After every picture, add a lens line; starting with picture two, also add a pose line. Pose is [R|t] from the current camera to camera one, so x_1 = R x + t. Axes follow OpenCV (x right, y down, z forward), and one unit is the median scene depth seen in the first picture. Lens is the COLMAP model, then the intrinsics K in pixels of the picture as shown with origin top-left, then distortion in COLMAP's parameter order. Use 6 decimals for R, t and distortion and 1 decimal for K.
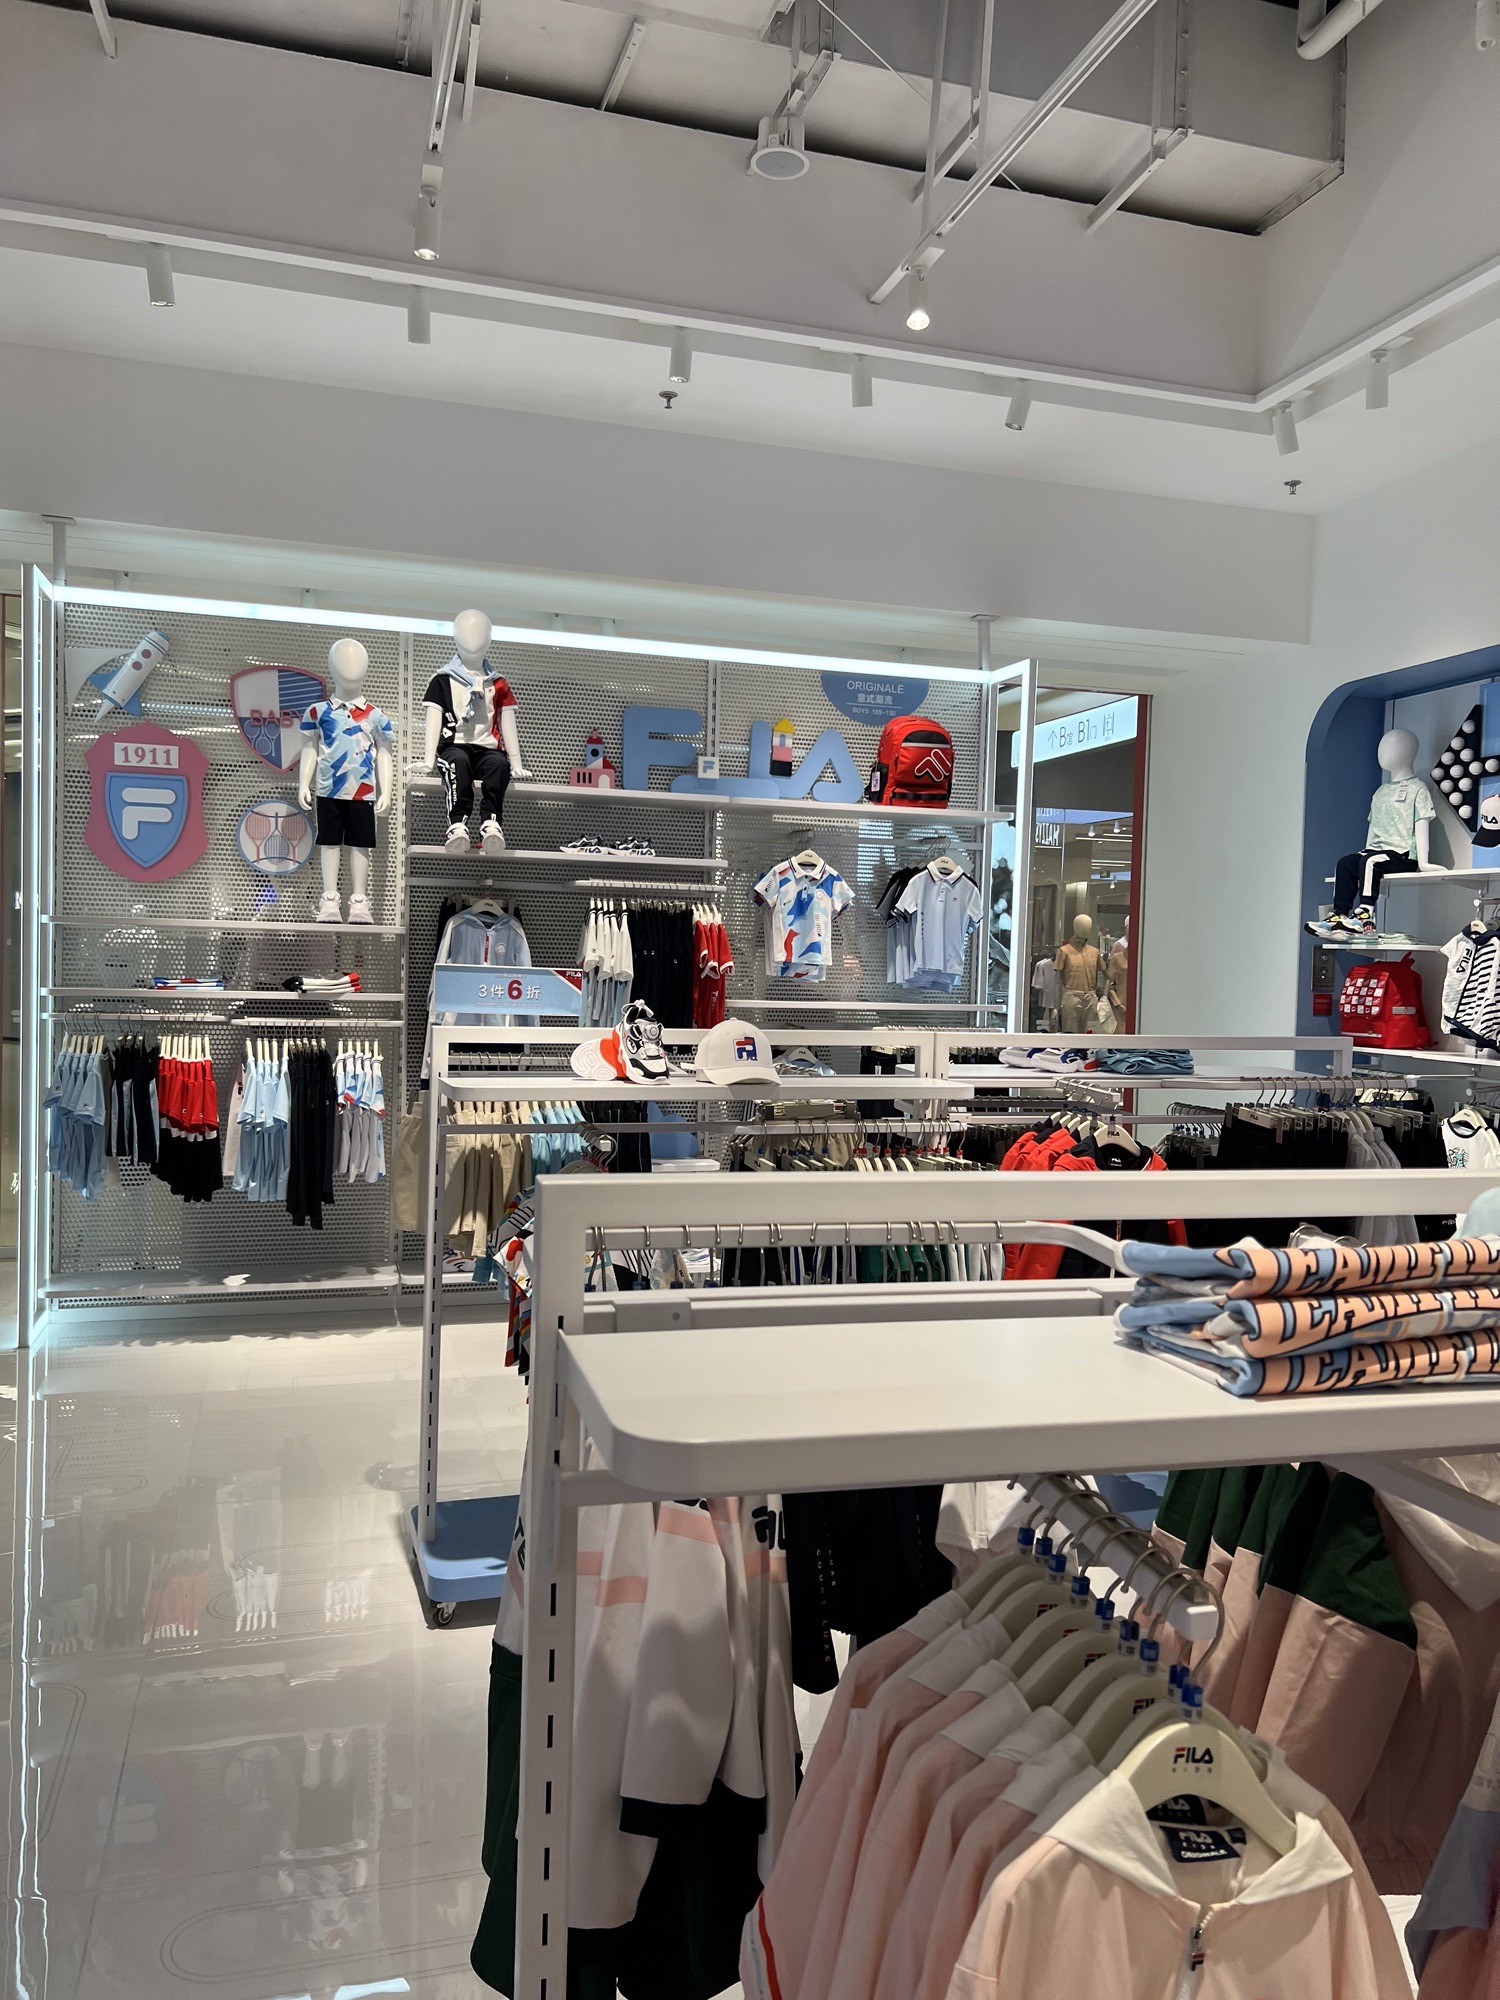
lens RADIAL K [[1469.8, 0, 756.4], [0, 1469.8, 1026.2], [0, 0, 1]] dist [0.148051, -0.380884]
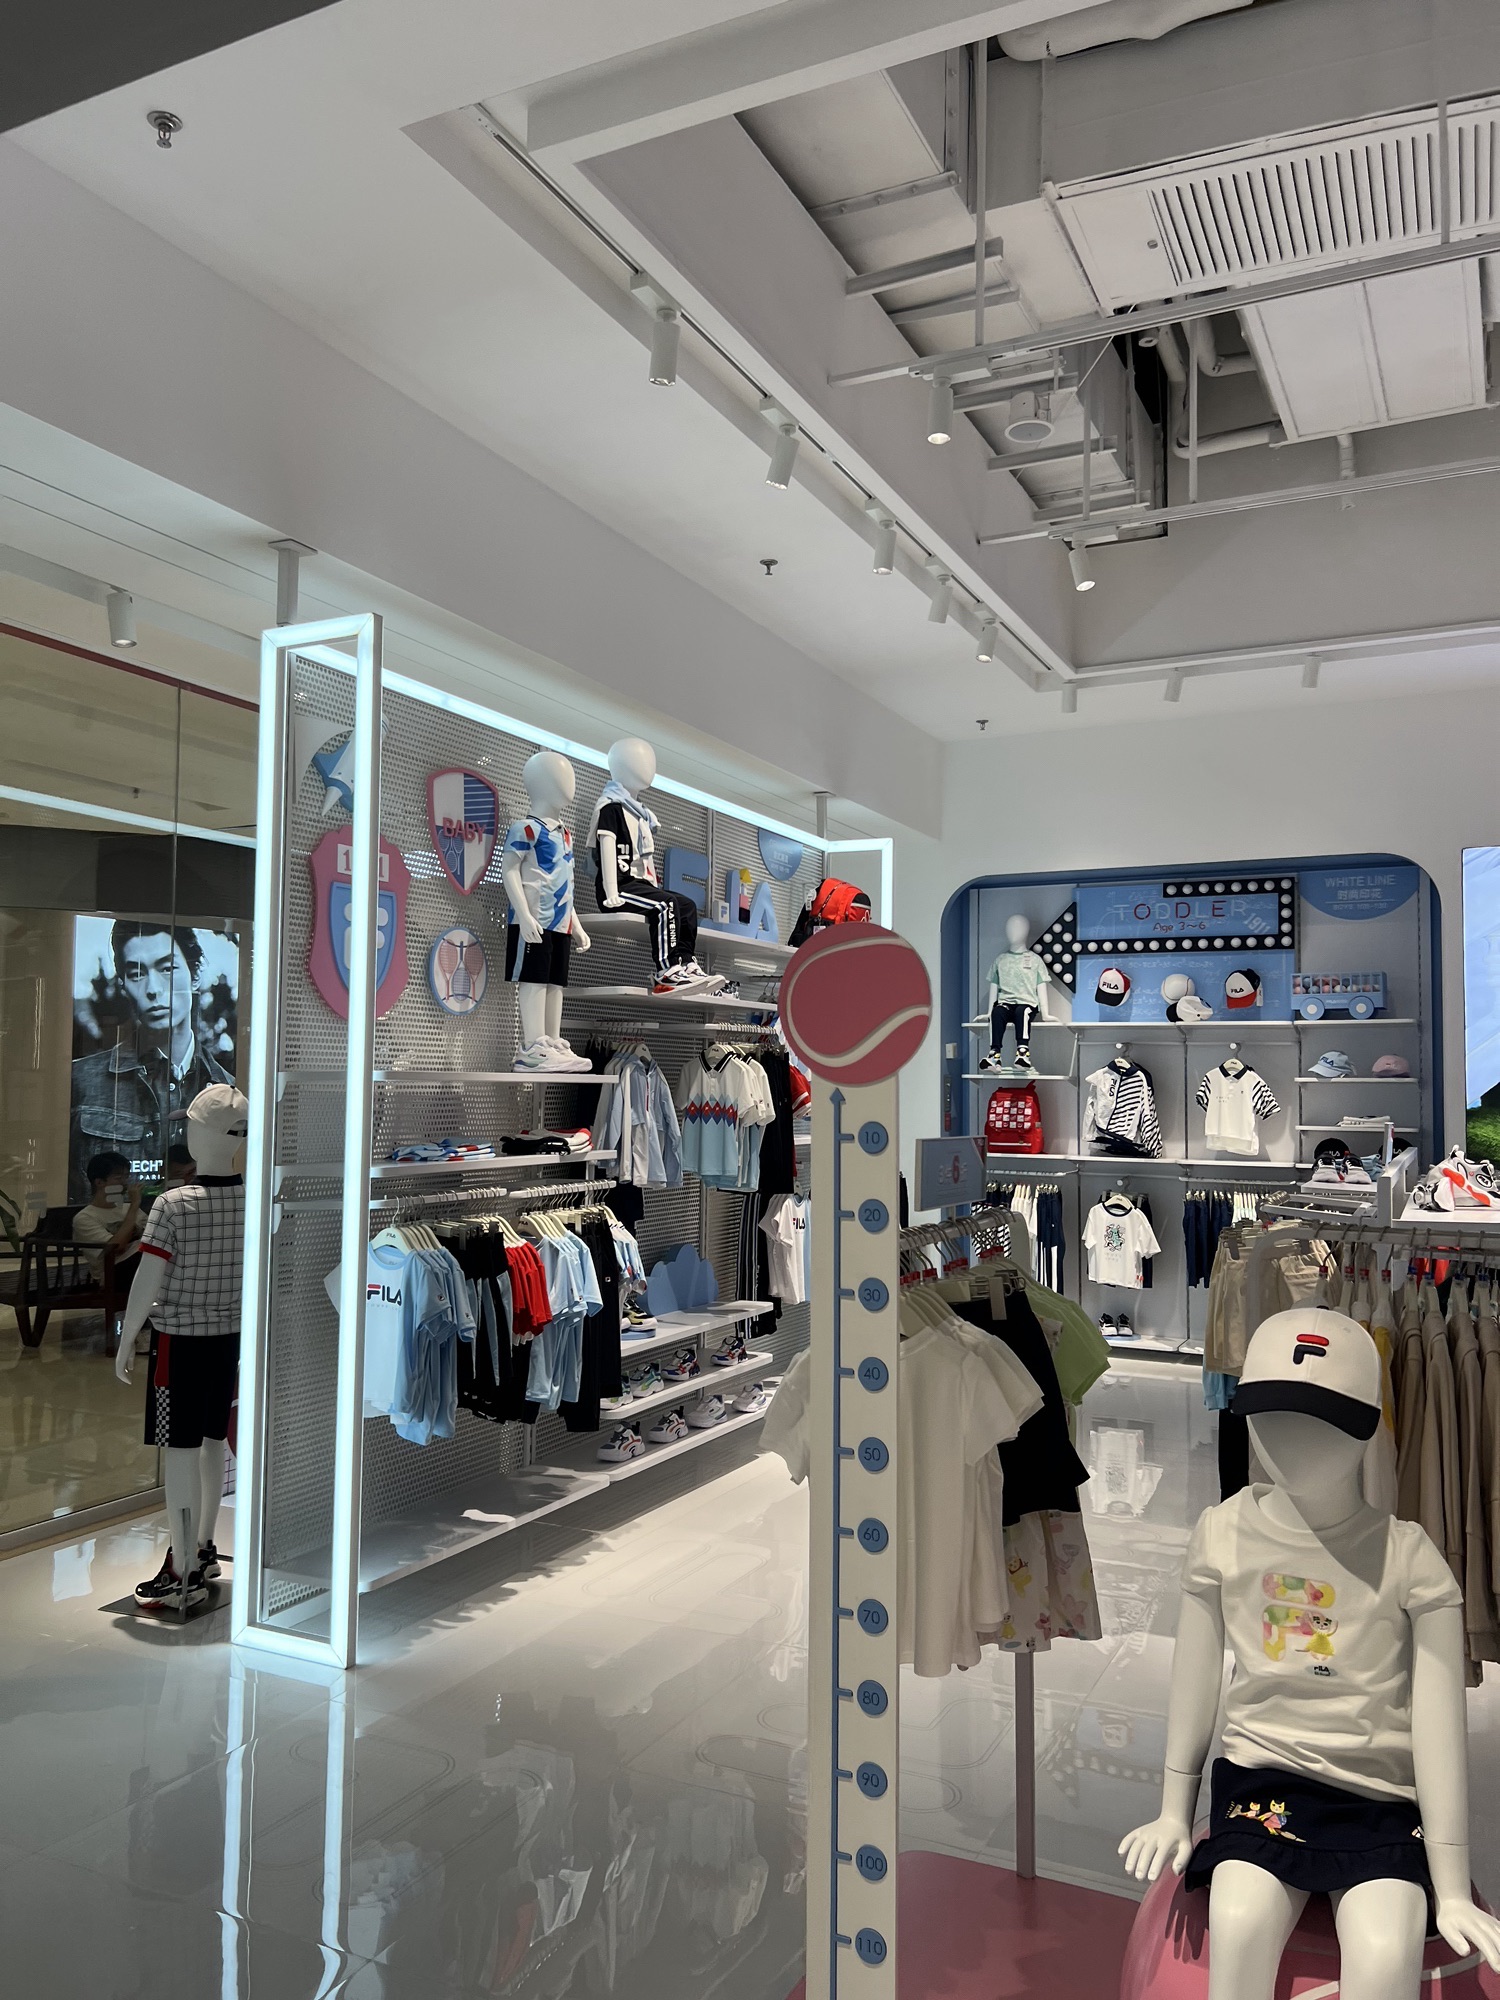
lens RADIAL K [[1494.6, 0, 752.1], [0, 1494.6, 1010.8], [0, 0, 1]] dist [0.047277, -0.057678]
pose [[0.681817, 0.018036, 0.731301, -0.781566], [0.036766, 0.997588, -0.058881, -0.046225], [-0.730598, 0.067033, 0.679509, 0.293653]]
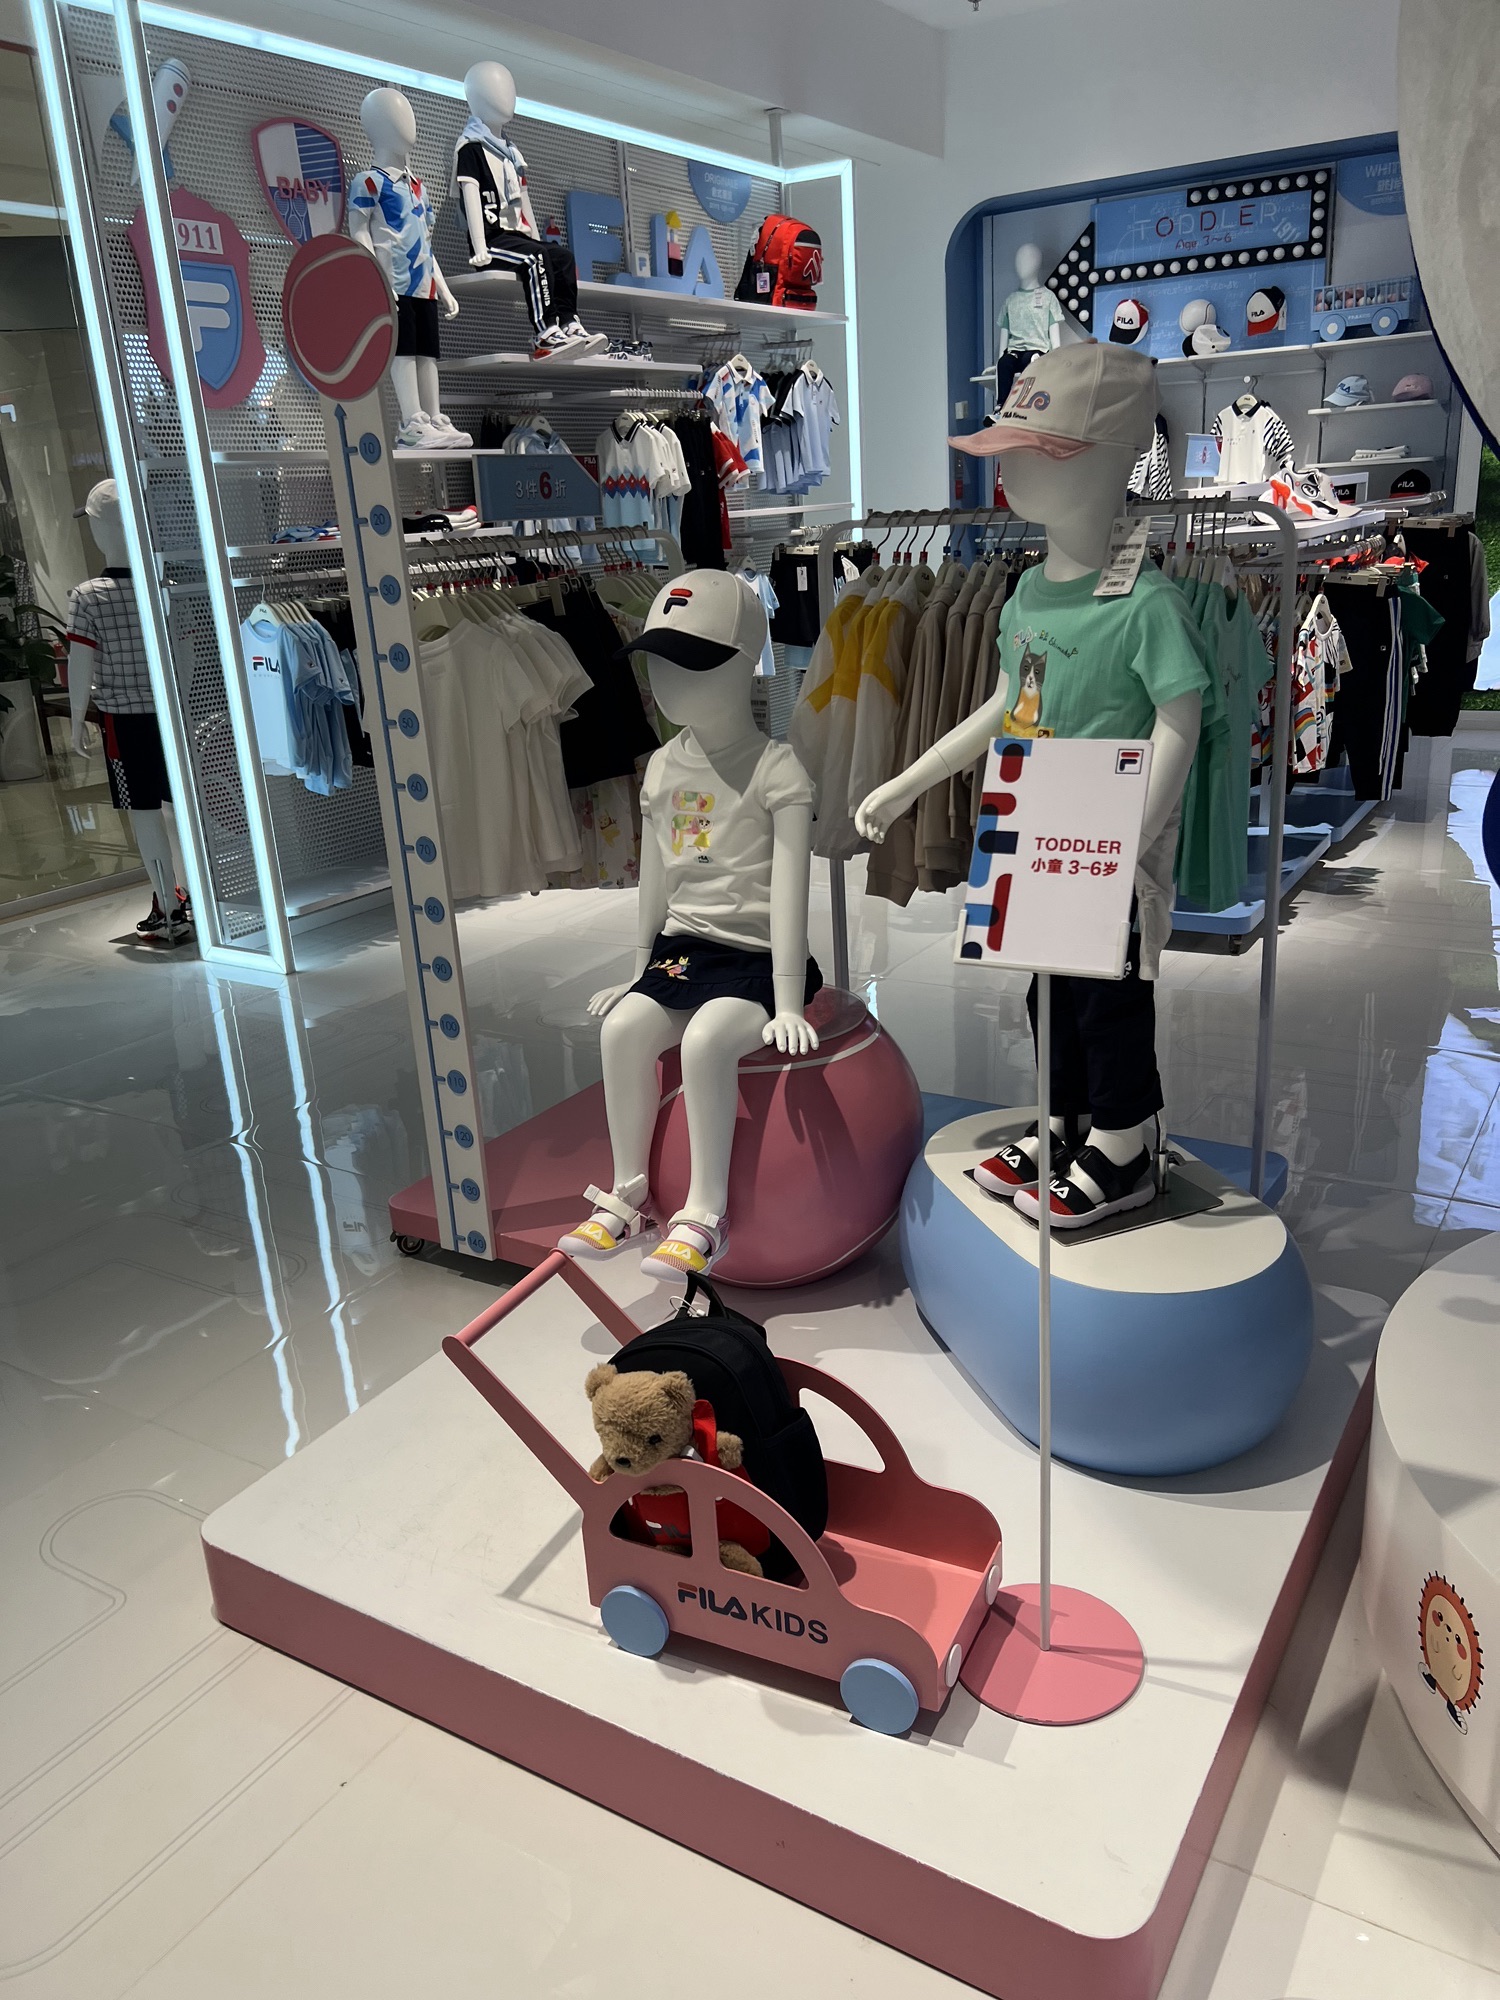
lens RADIAL K [[1494.6, 0, 752.1], [0, 1494.6, 1010.8], [0, 0, 1]] dist [0.047277, -0.057678]
pose [[0.753839, -0.275909, 0.596323, -0.713871], [0.100936, 0.945418, 0.309832, -0.010642], [-0.649260, -0.173373, 0.740542, 0.135398]]
